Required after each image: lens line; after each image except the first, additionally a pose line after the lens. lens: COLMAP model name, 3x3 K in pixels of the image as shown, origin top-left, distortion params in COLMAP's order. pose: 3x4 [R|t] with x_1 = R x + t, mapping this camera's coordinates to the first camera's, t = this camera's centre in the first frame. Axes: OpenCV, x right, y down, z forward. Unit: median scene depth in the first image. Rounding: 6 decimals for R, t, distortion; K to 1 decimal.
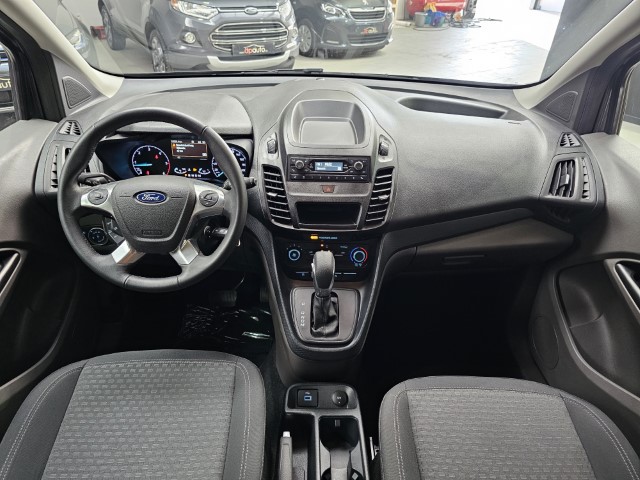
lens RADIAL K [[459.1, 0, 320.0], [0, 459.1, 240.0], [0, 0, 1]] dist [0.056728, -0.053957]
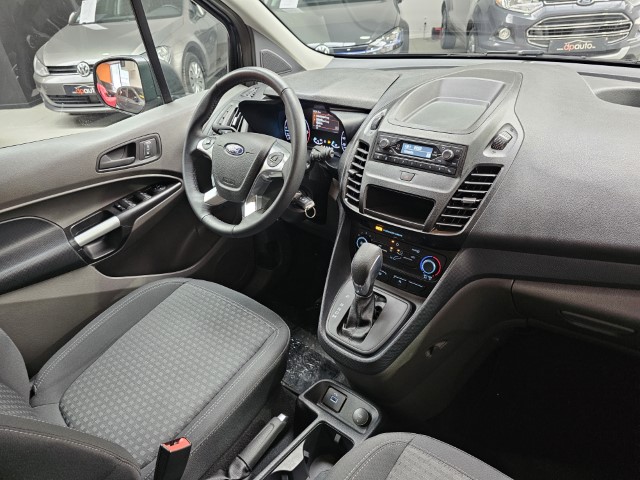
lens RADIAL K [[459.1, 0, 320.0], [0, 459.1, 240.0], [0, 0, 1]] dist [0.056728, -0.053957]
pose [[0.743649, 0.258491, -0.616579, 0.445452], [-0.268524, 0.960059, 0.078625, -0.022679], [0.612276, 0.107097, 0.783357, 0.250634]]
